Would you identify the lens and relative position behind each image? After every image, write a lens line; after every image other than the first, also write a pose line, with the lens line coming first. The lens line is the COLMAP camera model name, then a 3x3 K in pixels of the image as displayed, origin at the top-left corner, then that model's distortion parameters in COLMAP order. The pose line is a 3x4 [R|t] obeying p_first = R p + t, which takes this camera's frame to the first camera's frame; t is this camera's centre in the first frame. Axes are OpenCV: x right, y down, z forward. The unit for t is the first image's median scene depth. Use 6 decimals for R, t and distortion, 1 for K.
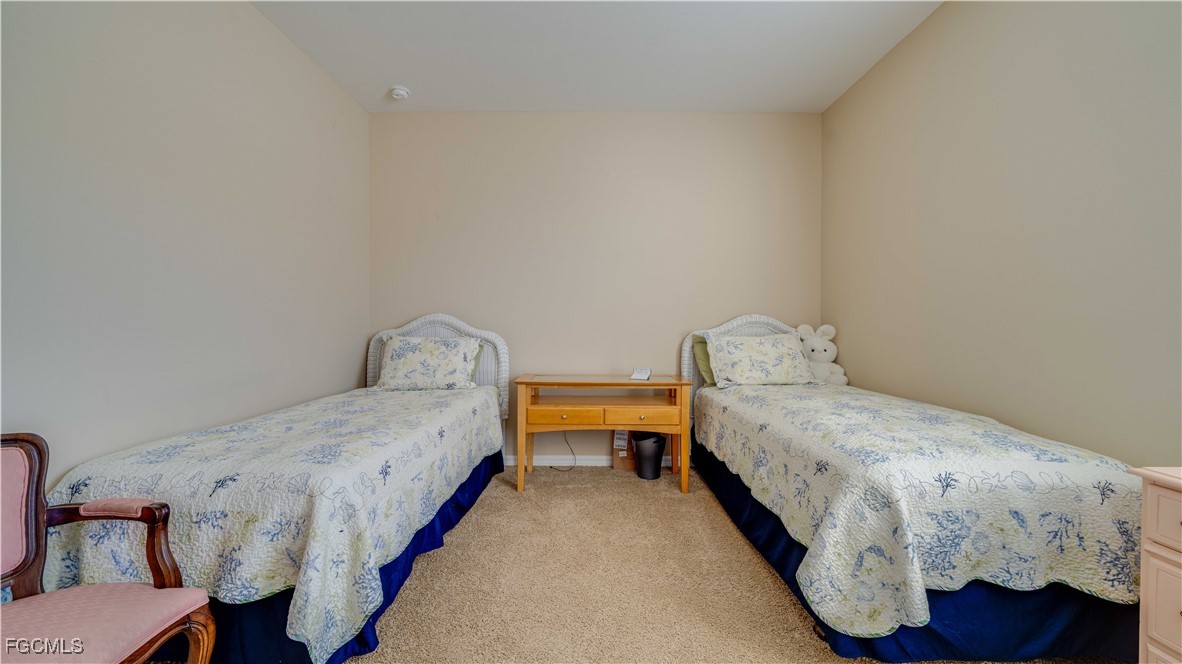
lens RADIAL K [[403.9, 0, 583.1], [0, 403.9, 325.0], [0, 0, 1]] dist [-0.007656, 0.000421]
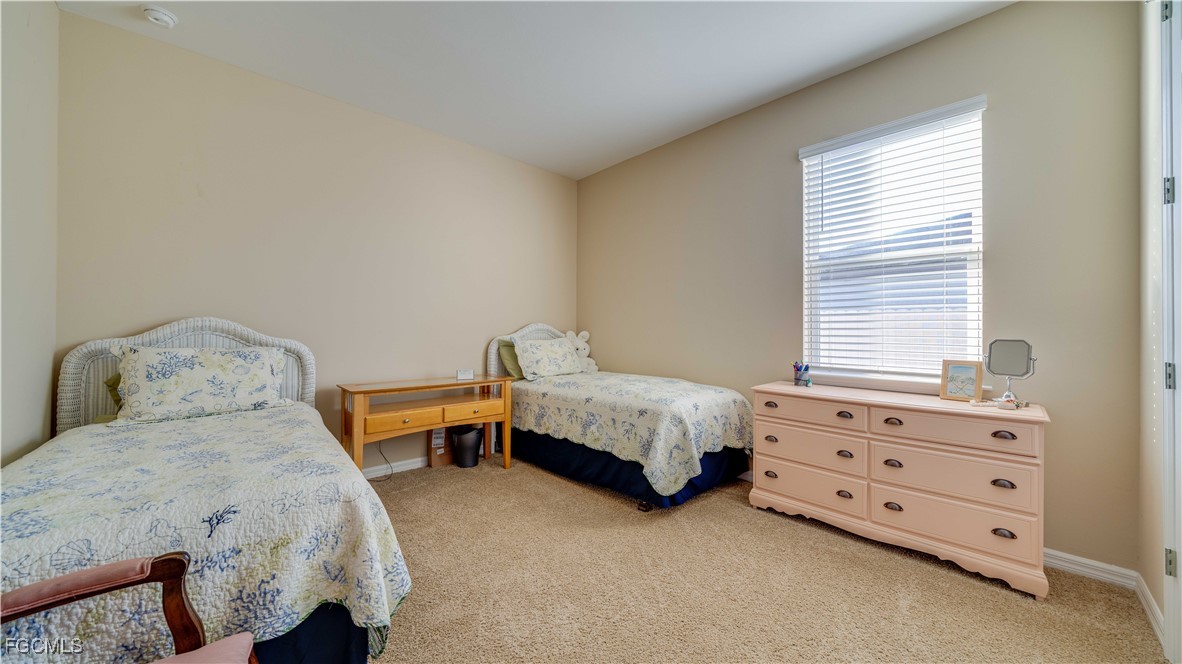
lens RADIAL K [[403.9, 0, 581.5], [0, 403.9, 327.9], [0, 0, 1]] dist [-0.007656, 0.000421]
pose [[0.740809, 0.003936, 0.671705, -0.403413], [0.003209, 0.999951, -0.009398, 0.001860], [-0.671709, 0.009117, 0.740759, -0.060448]]
